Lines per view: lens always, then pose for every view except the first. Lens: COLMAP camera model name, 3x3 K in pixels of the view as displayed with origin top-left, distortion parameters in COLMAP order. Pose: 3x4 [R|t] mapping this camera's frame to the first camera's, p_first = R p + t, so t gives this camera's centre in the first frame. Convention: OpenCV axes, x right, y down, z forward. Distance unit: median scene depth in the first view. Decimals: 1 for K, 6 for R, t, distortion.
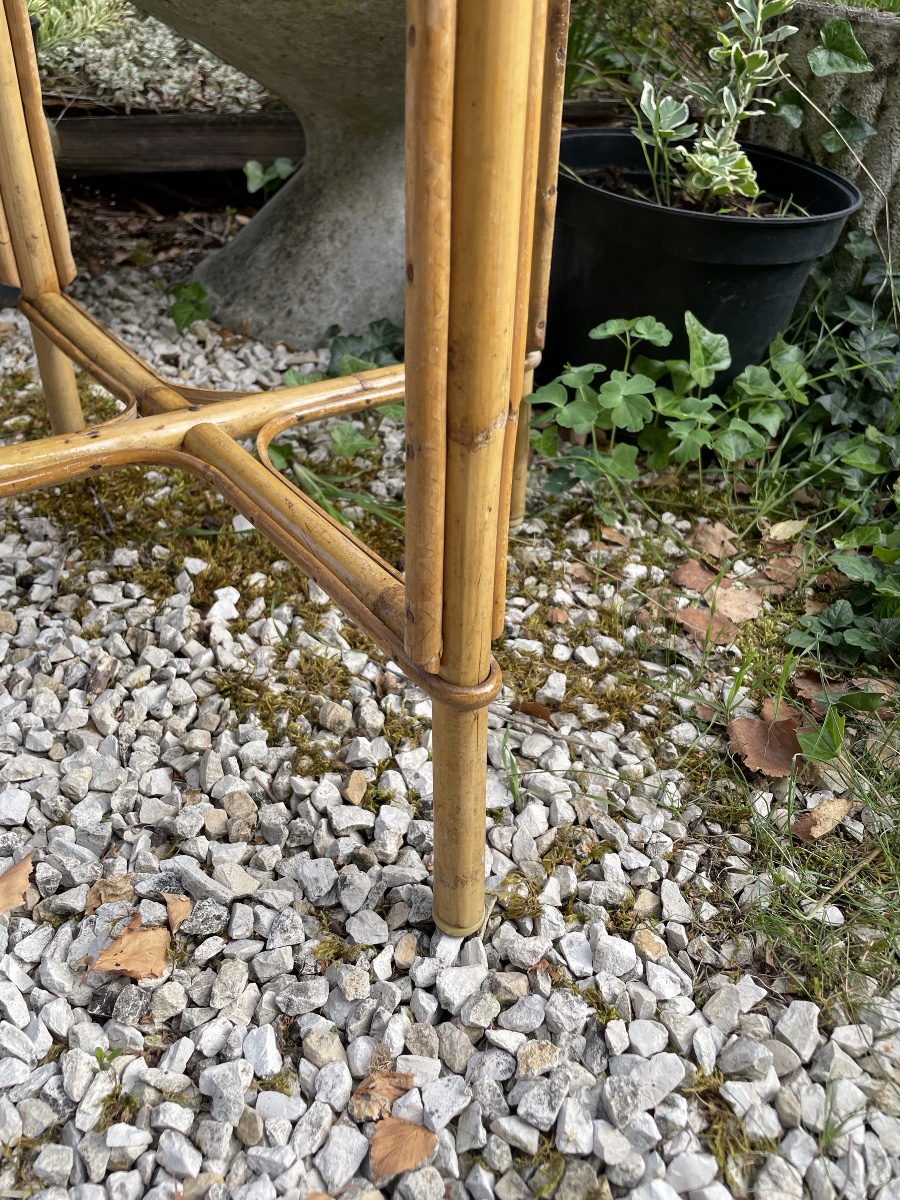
lens RADIAL K [[925.6, 0, 457.5], [0, 925.6, 588.3], [0, 0, 1]] dist [0.078877, -0.111102]
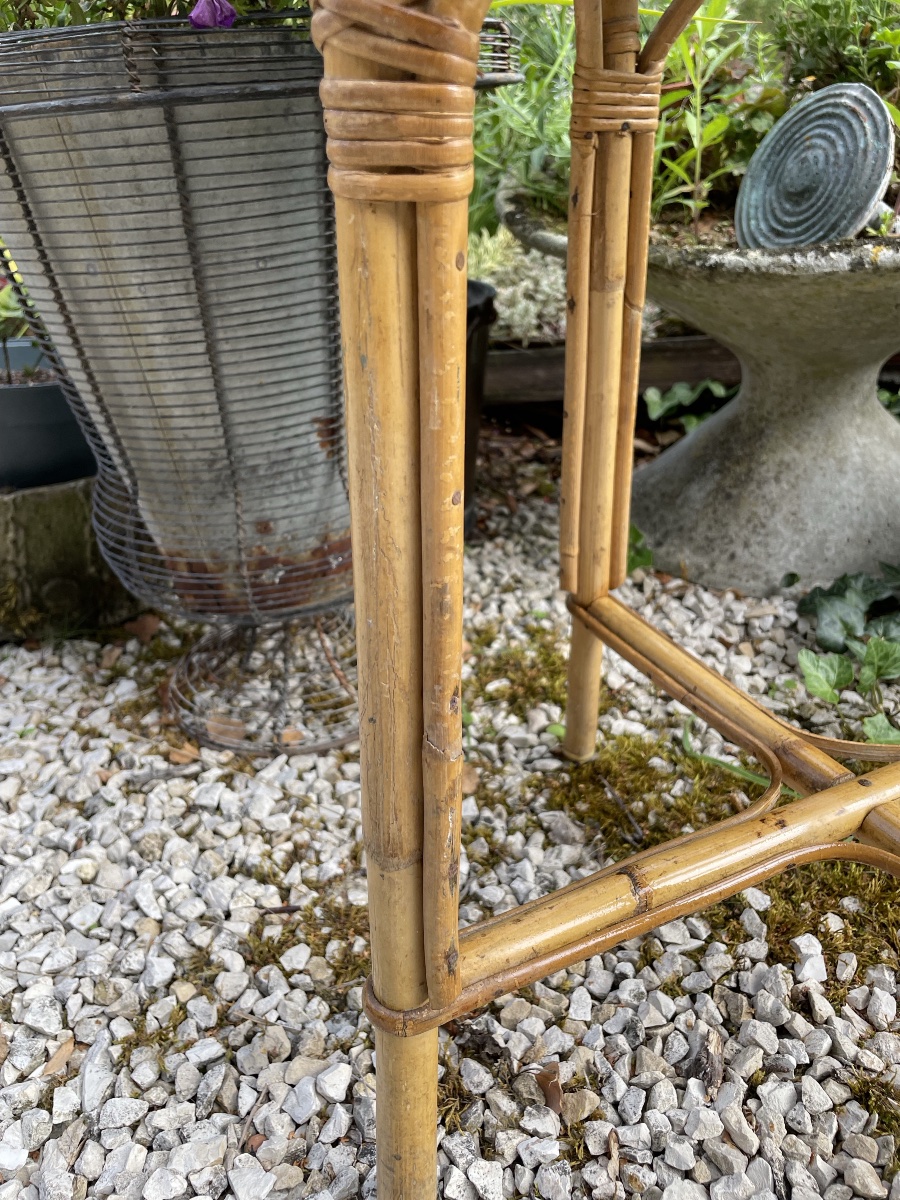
lens RADIAL K [[925.6, 0, 450.5], [0, 925.6, 586.5], [0, 0, 1]] dist [0.078877, -0.111102]
pose [[0.969886, 0.013532, -0.243185, -0.411404], [-0.048093, 0.989437, -0.136750, -0.215245], [0.238765, 0.144328, 0.960292, 0.023867]]
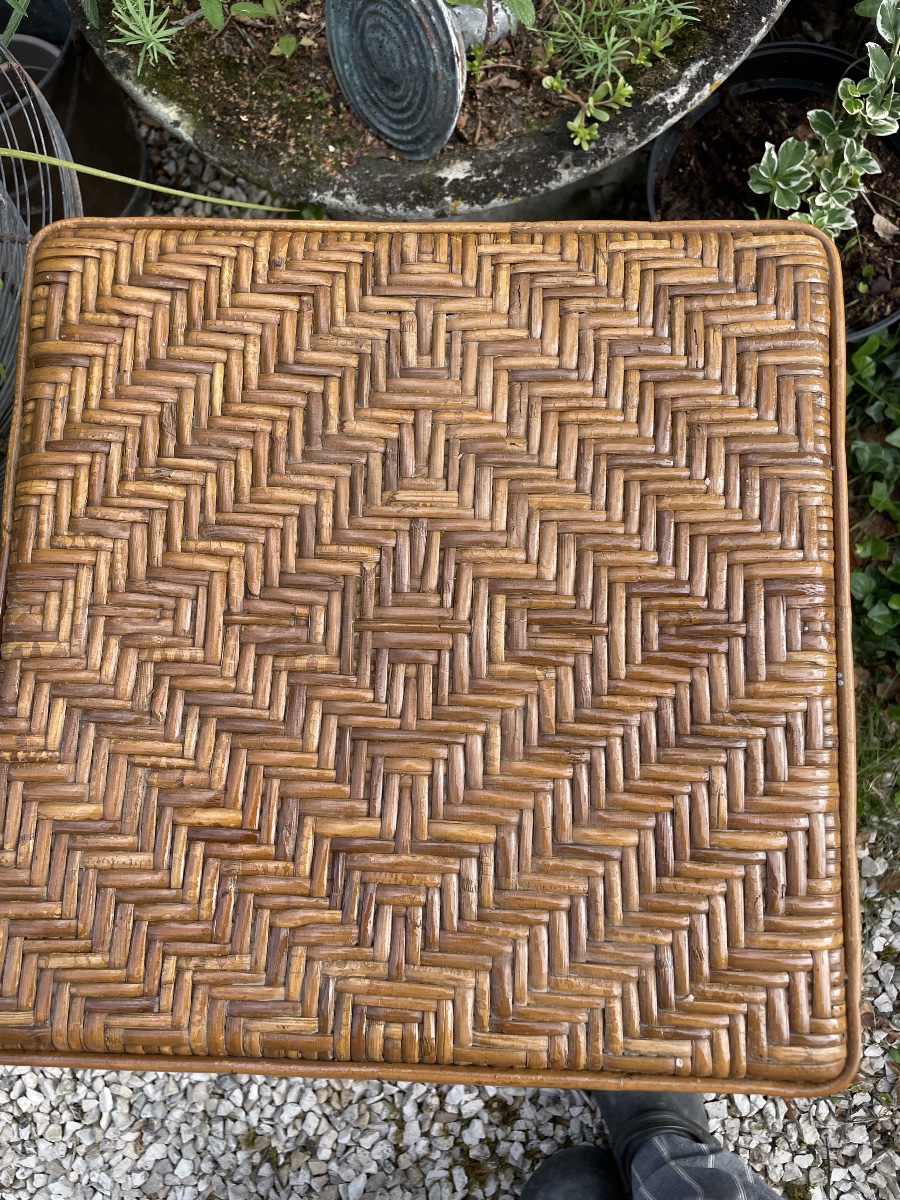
lens RADIAL K [[925.6, 0, 459.7], [0, 925.6, 617.6], [0, 0, 1]] dist [0.078877, -0.111102]
pose [[0.993635, -0.074882, -0.084155, -0.113911], [0.112638, 0.669952, 0.733810, -1.379956], [0.001431, -0.738618, 0.674122, -0.066632]]
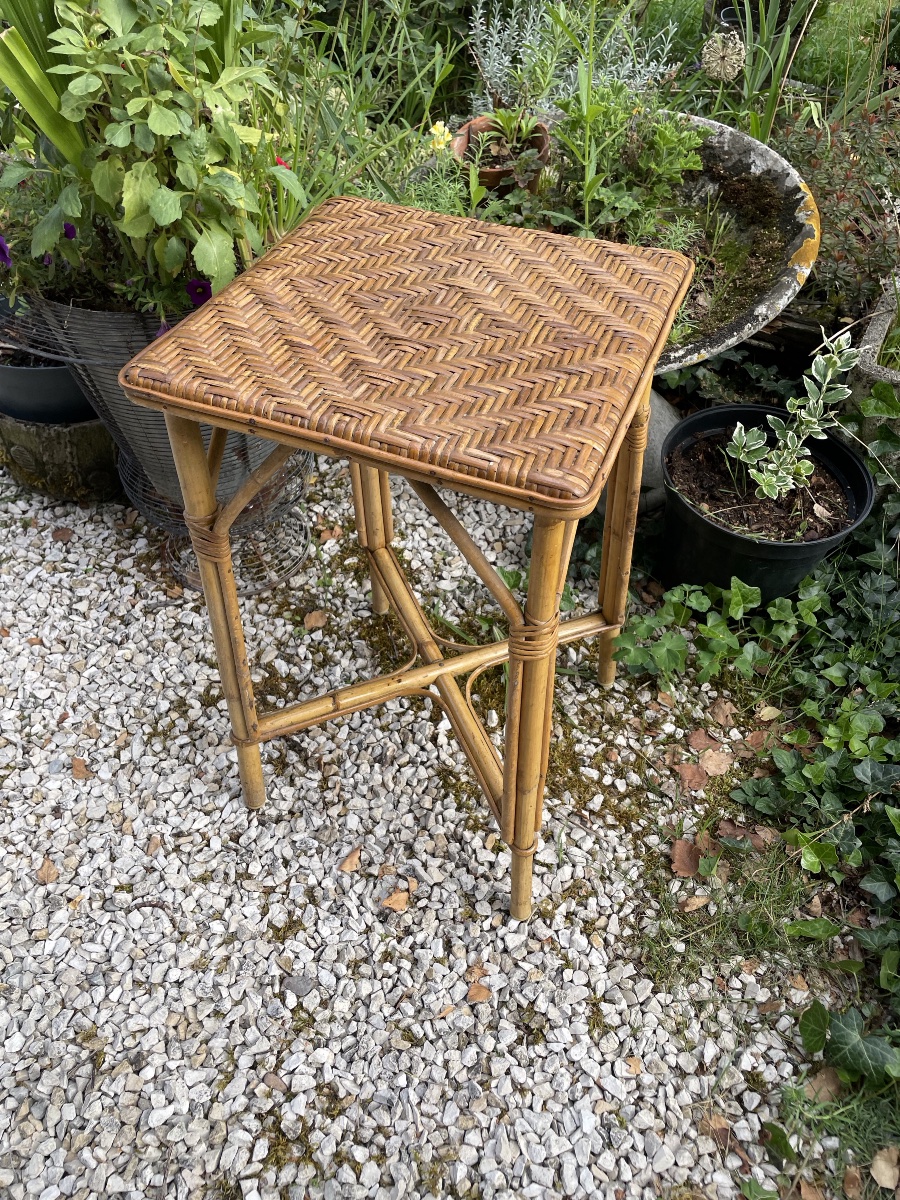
lens RADIAL K [[925.6, 0, 463.0], [0, 925.6, 598.7], [0, 0, 1]] dist [0.078877, -0.111102]
pose [[0.962537, 0.160416, -0.218609, 0.204084], [-0.116814, 0.972894, 0.199579, -0.721792], [0.244699, -0.166565, 0.955185, -0.972408]]
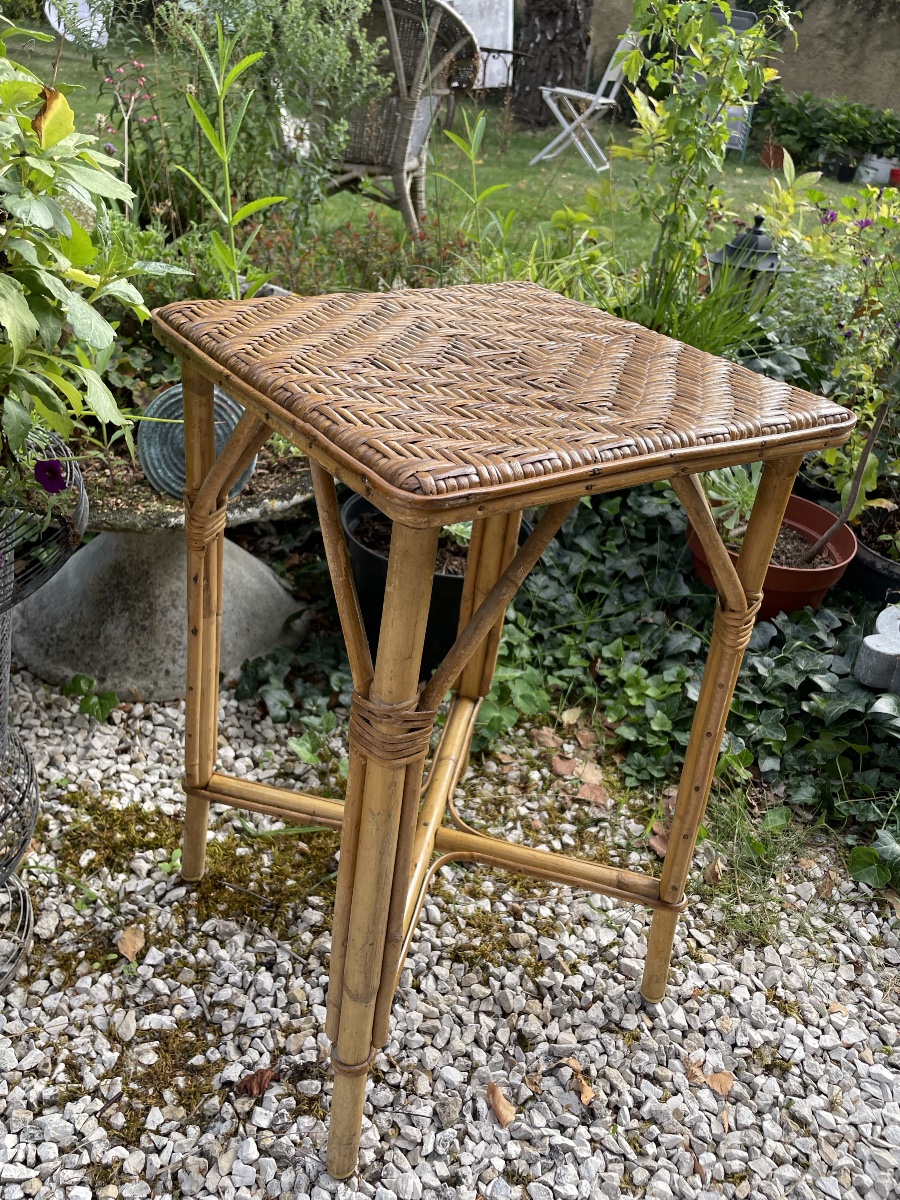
lens RADIAL K [[925.6, 0, 452.2], [0, 925.6, 608.3], [0, 0, 1]] dist [0.078877, -0.111102]
pose [[0.767761, -0.319380, 0.555463, -1.013591], [0.321162, 0.941971, 0.097704, -0.680290], [-0.554435, 0.103380, 0.825781, -0.508880]]
